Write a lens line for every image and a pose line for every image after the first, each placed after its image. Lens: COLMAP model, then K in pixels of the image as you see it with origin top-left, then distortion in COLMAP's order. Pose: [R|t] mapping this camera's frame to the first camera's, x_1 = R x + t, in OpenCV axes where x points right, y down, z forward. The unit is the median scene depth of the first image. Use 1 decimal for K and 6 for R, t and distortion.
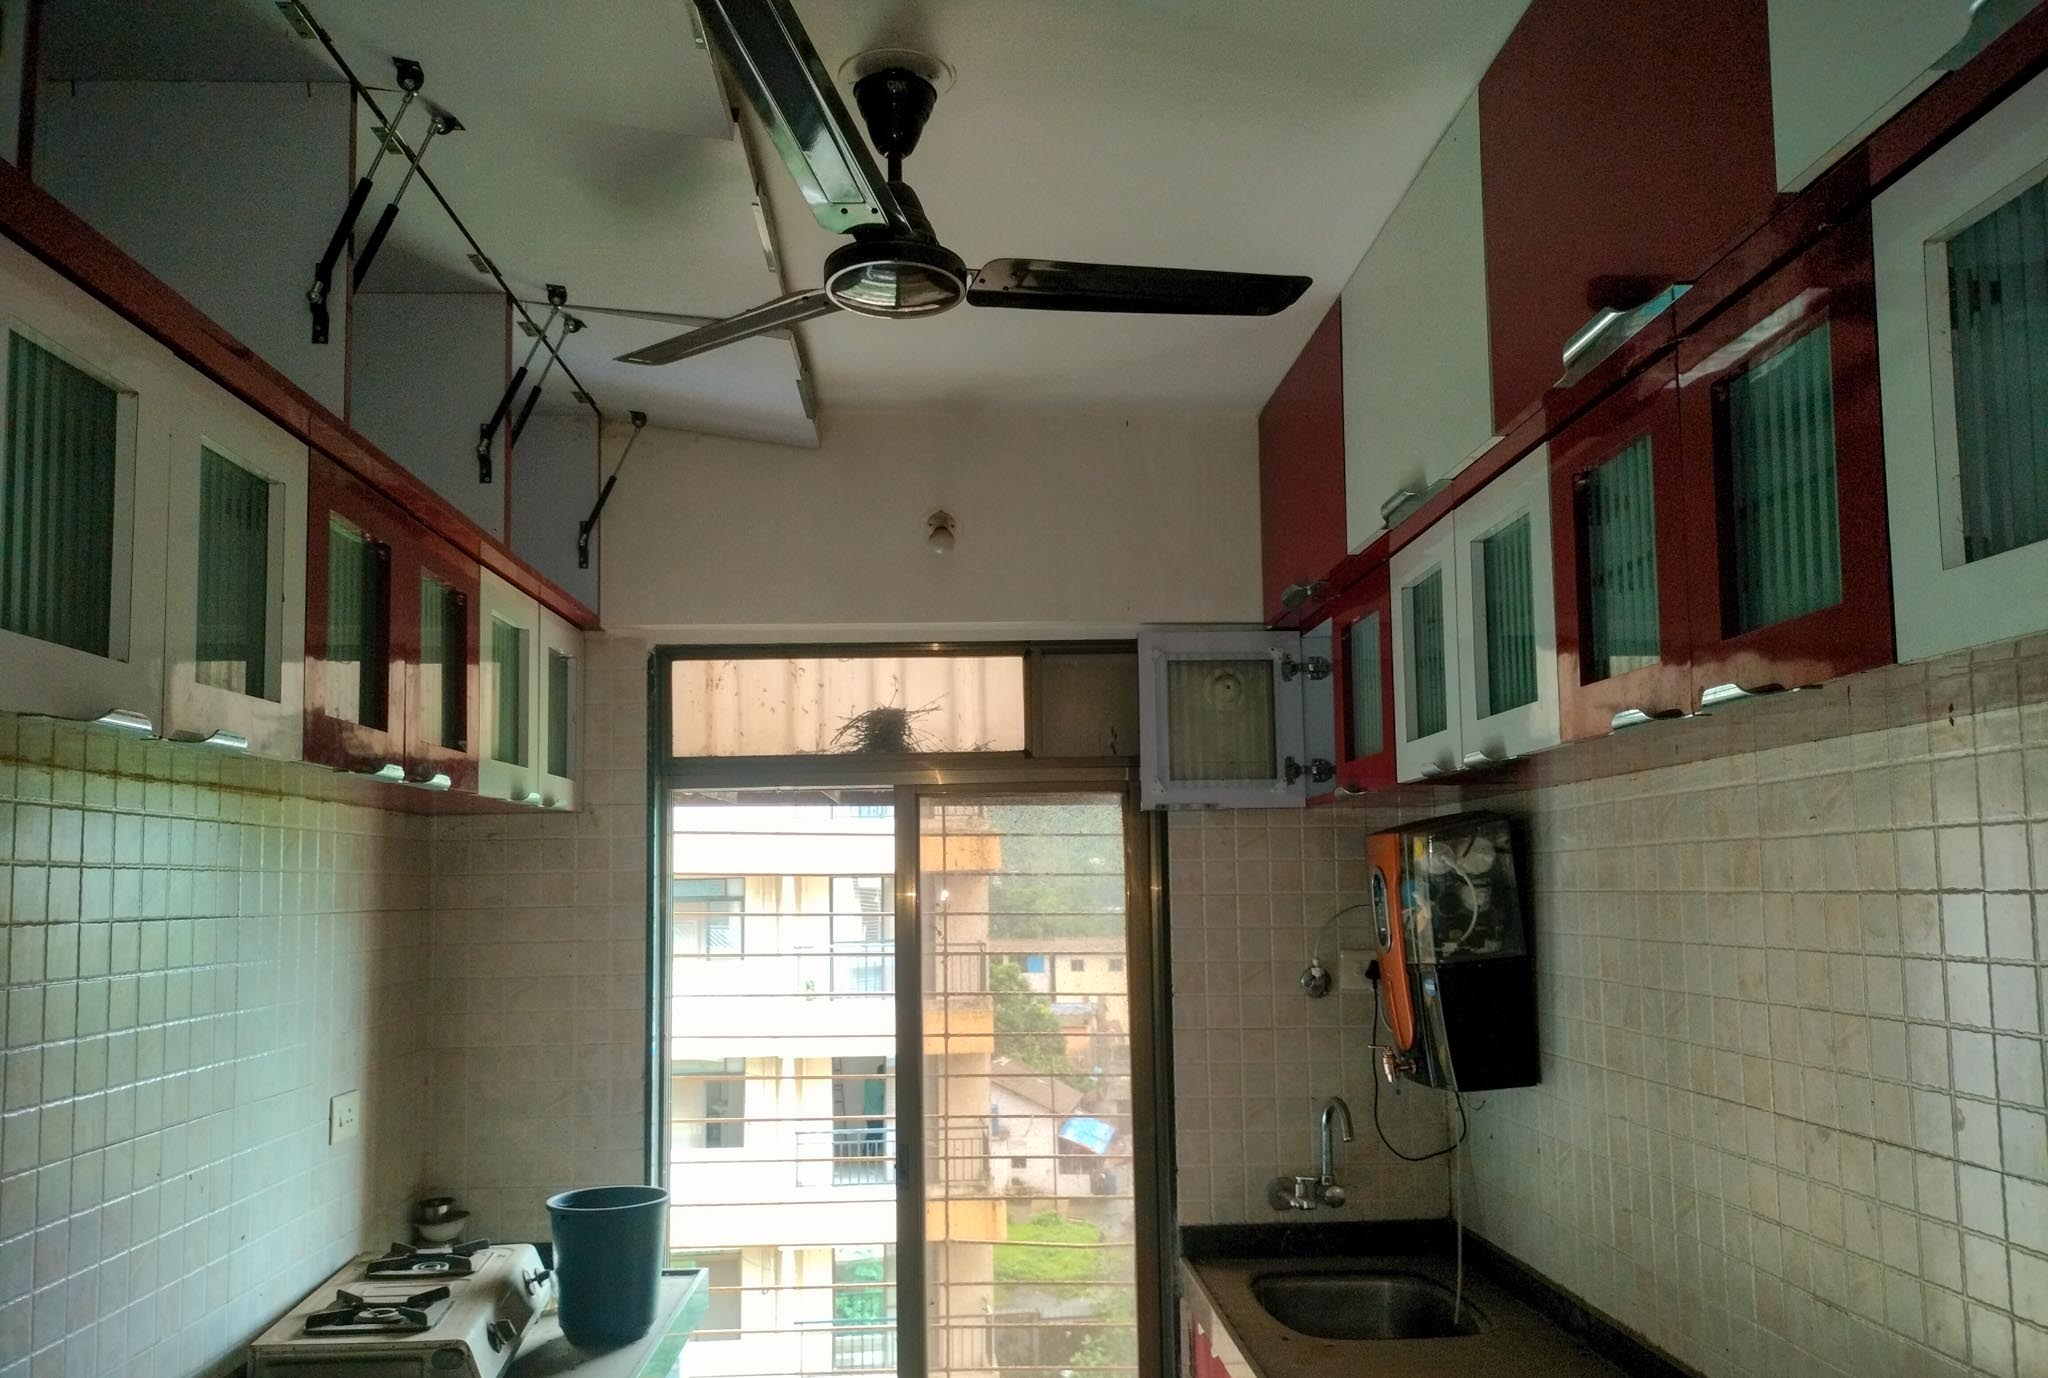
lens RADIAL K [[1512.7, 0, 1043.8], [0, 1512.7, 762.7], [0, 0, 1]] dist [0.062574, -0.082661]
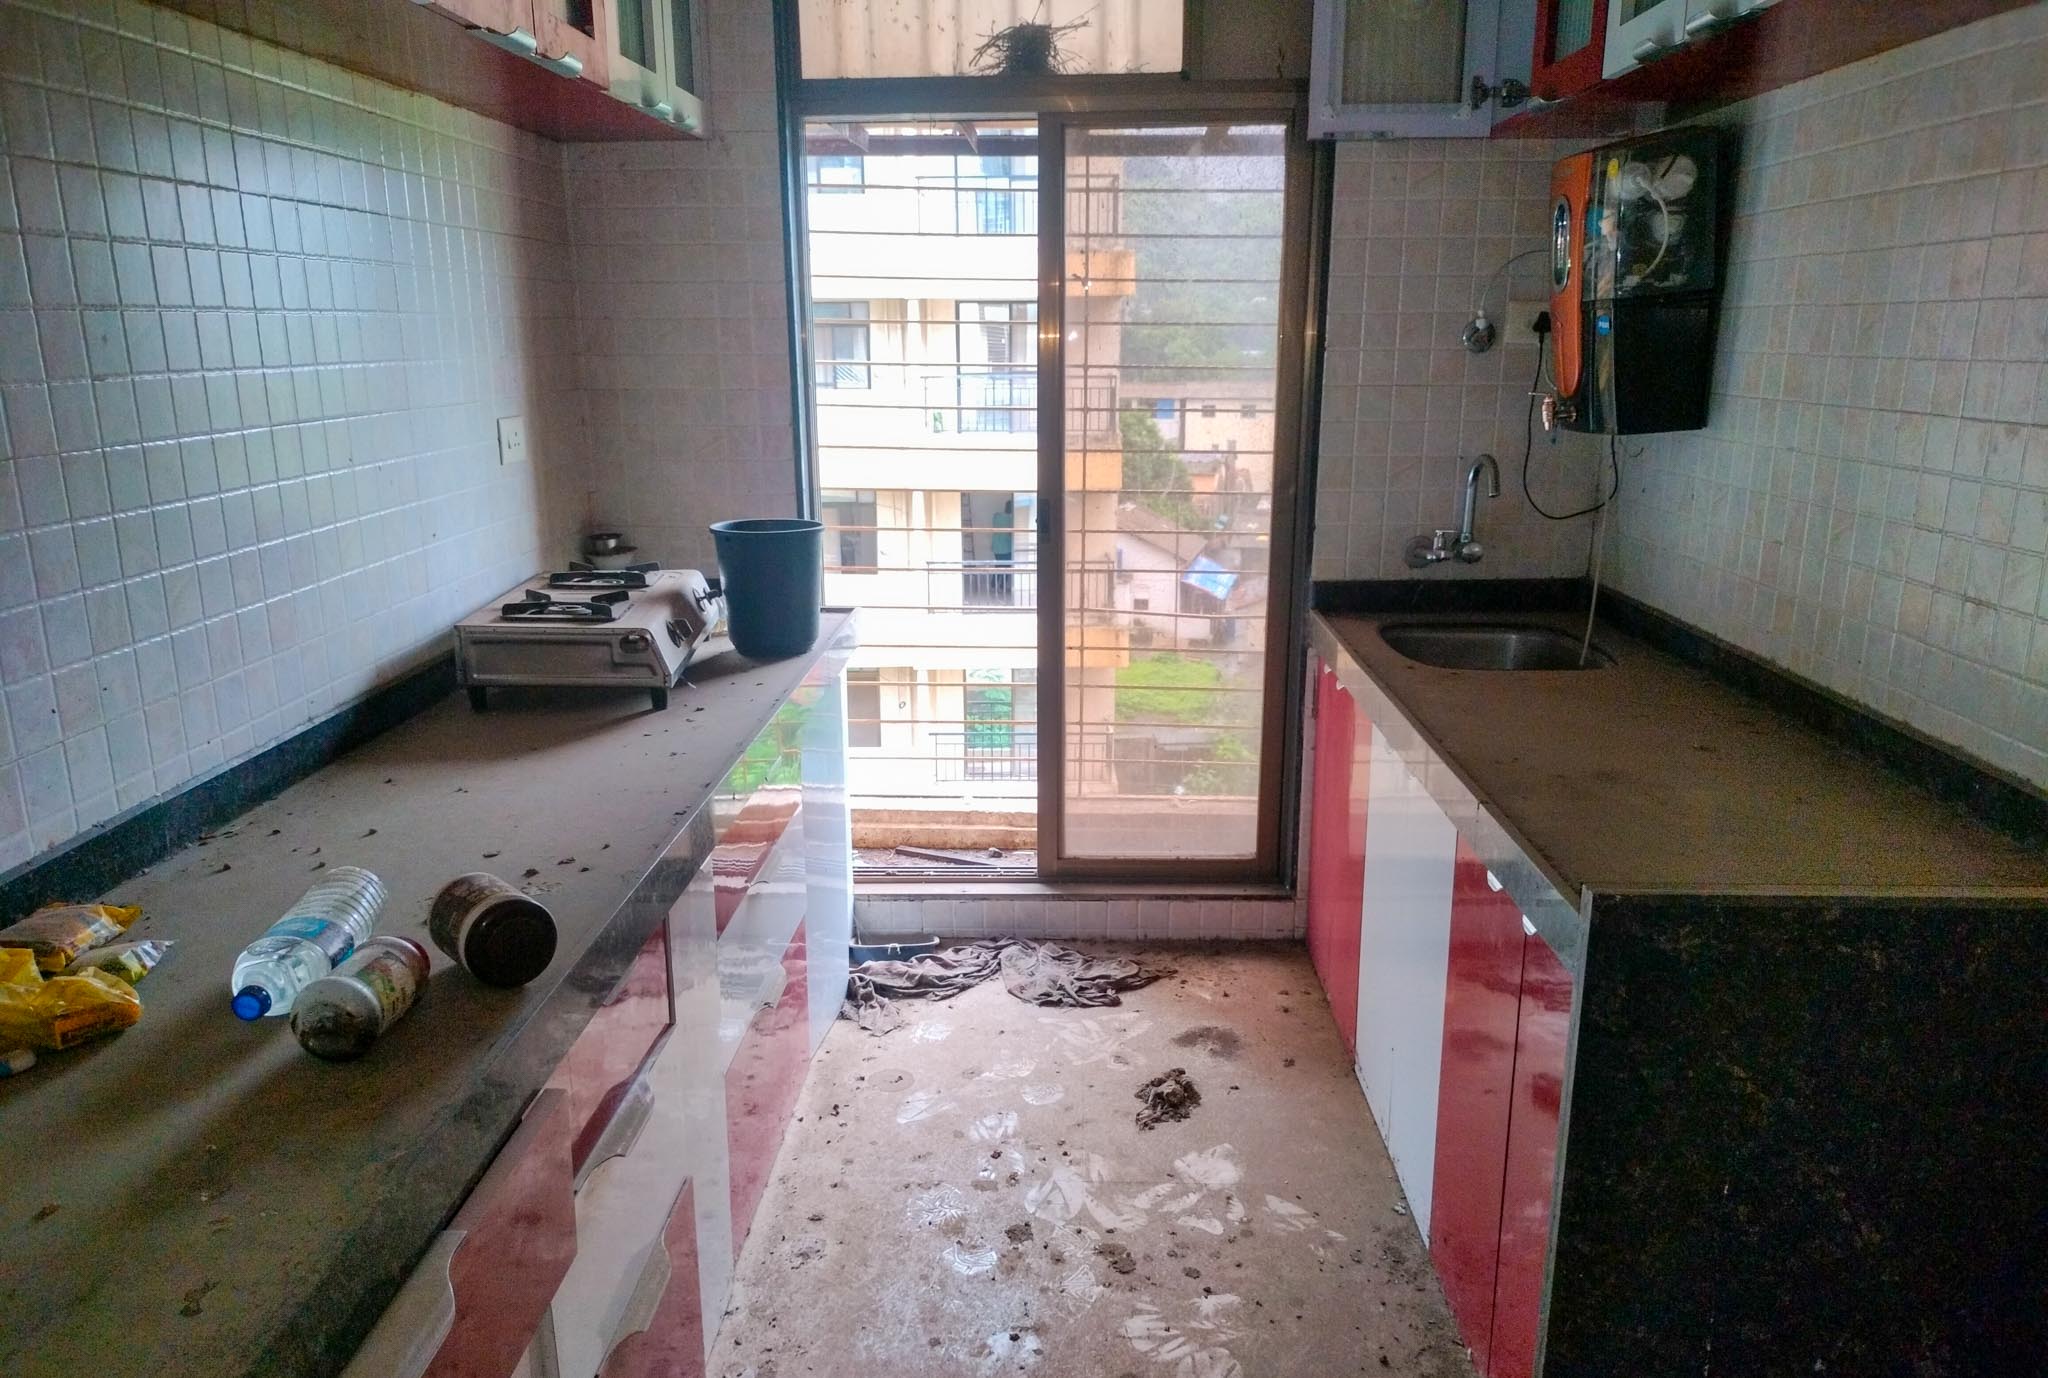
lens RADIAL K [[1512.7, 0, 1041.7], [0, 1512.7, 784.3], [0, 0, 1]] dist [0.062574, -0.082661]
pose [[0.996469, 0.039258, -0.074219, -0.013232], [-0.010715, 0.936188, 0.351335, 0.083549], [0.083276, -0.349300, 0.933303, -0.019159]]
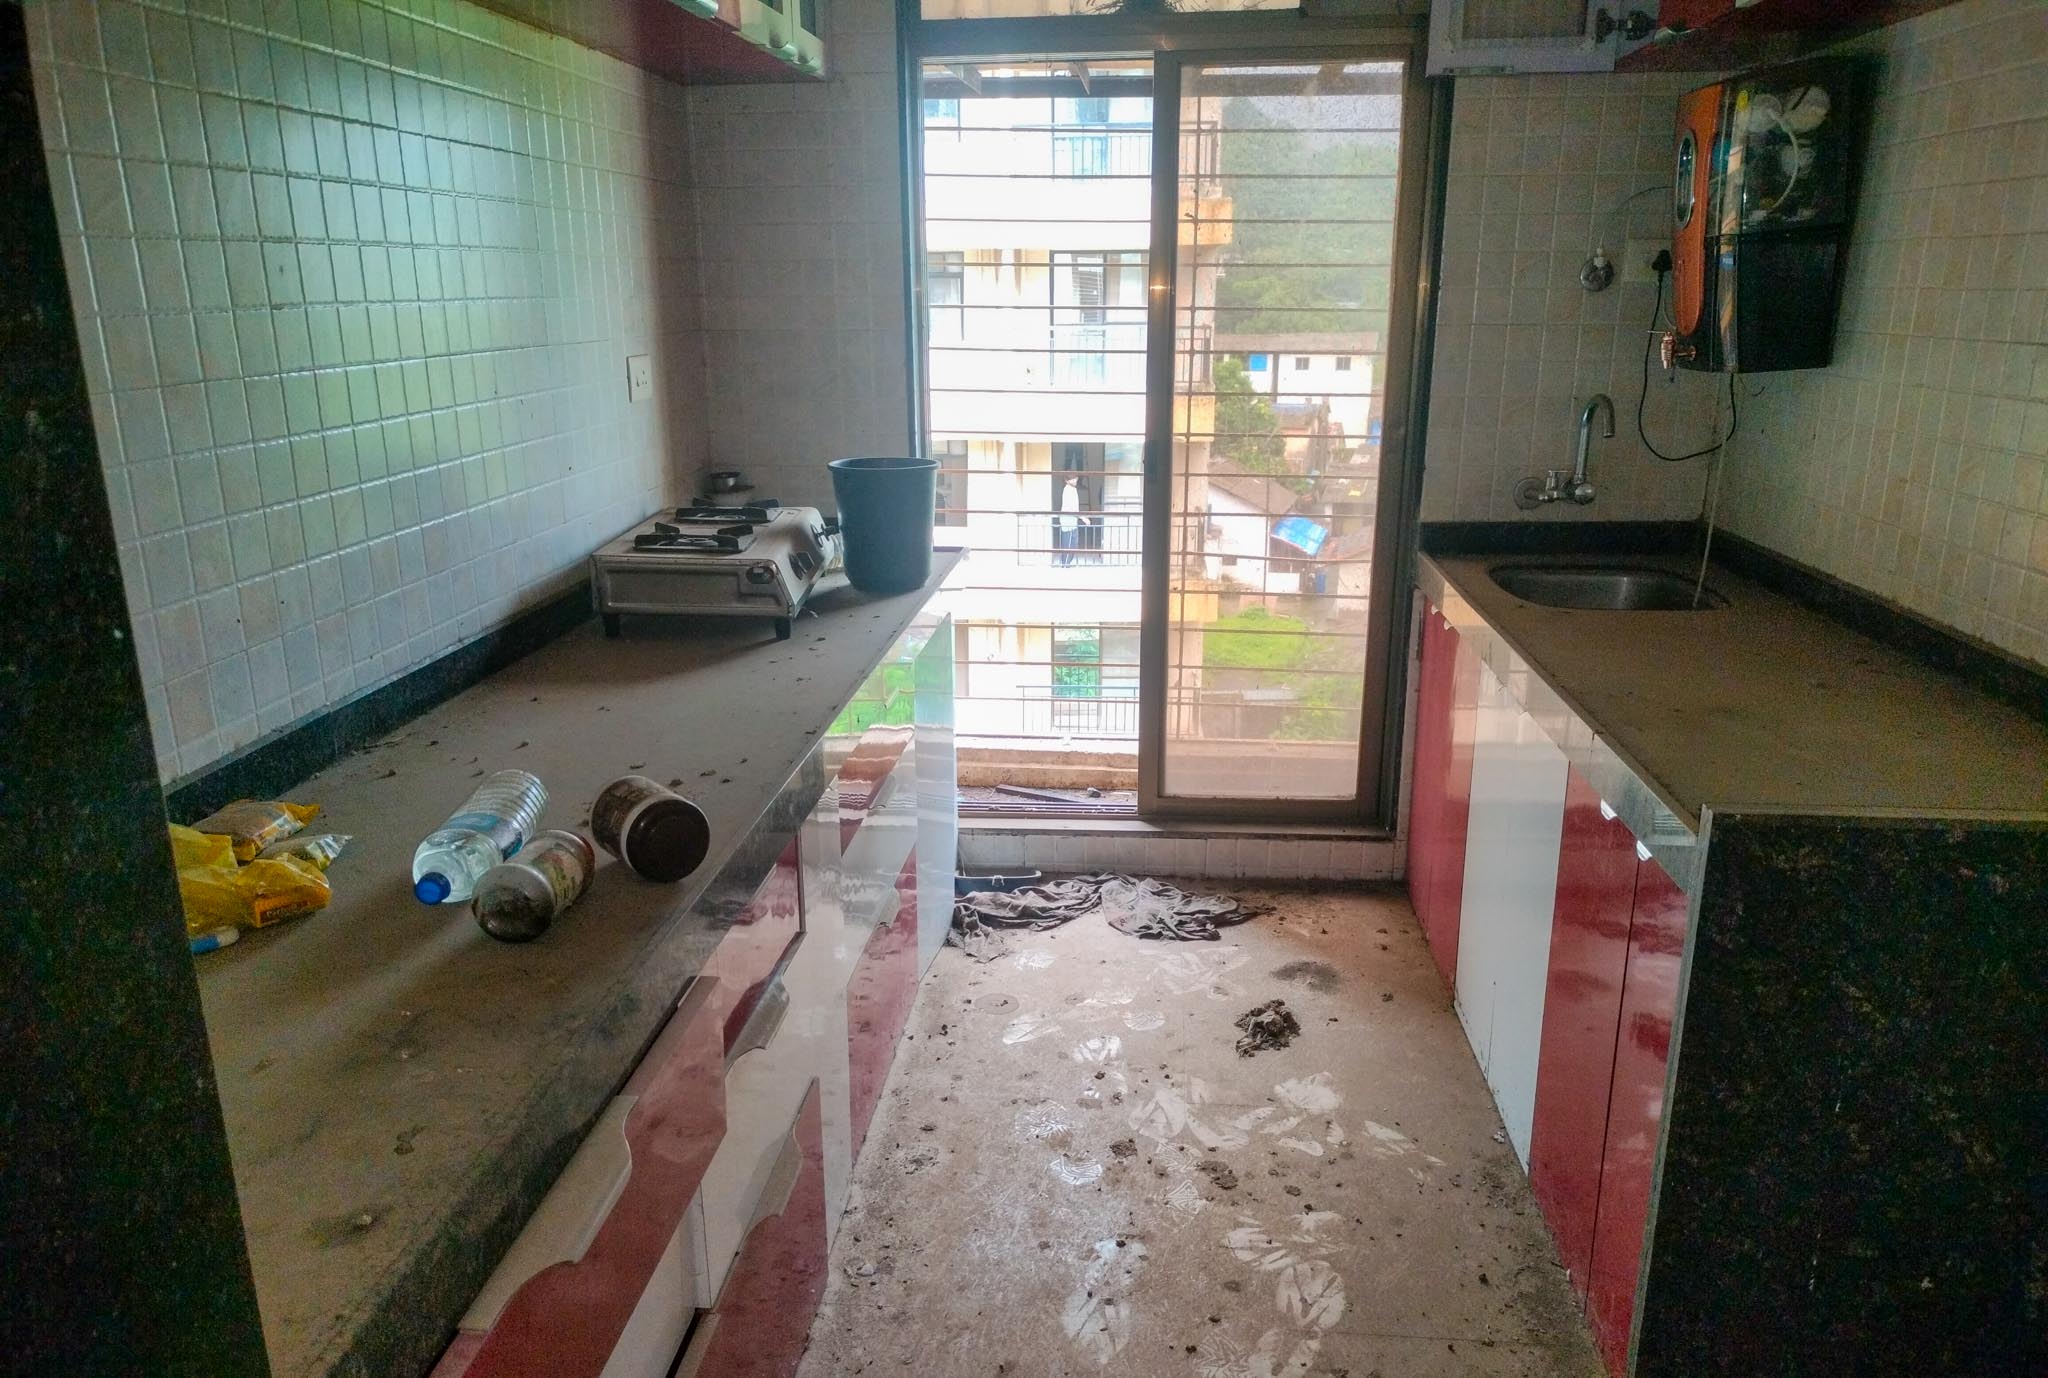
lens RADIAL K [[1512.7, 0, 1035.4], [0, 1512.7, 786.0], [0, 0, 1]] dist [0.062574, -0.082661]
pose [[0.989985, 0.058106, -0.128661, -0.028943], [-0.005266, 0.925932, 0.377652, 0.092219], [0.141076, -0.373193, 0.916965, -0.048099]]
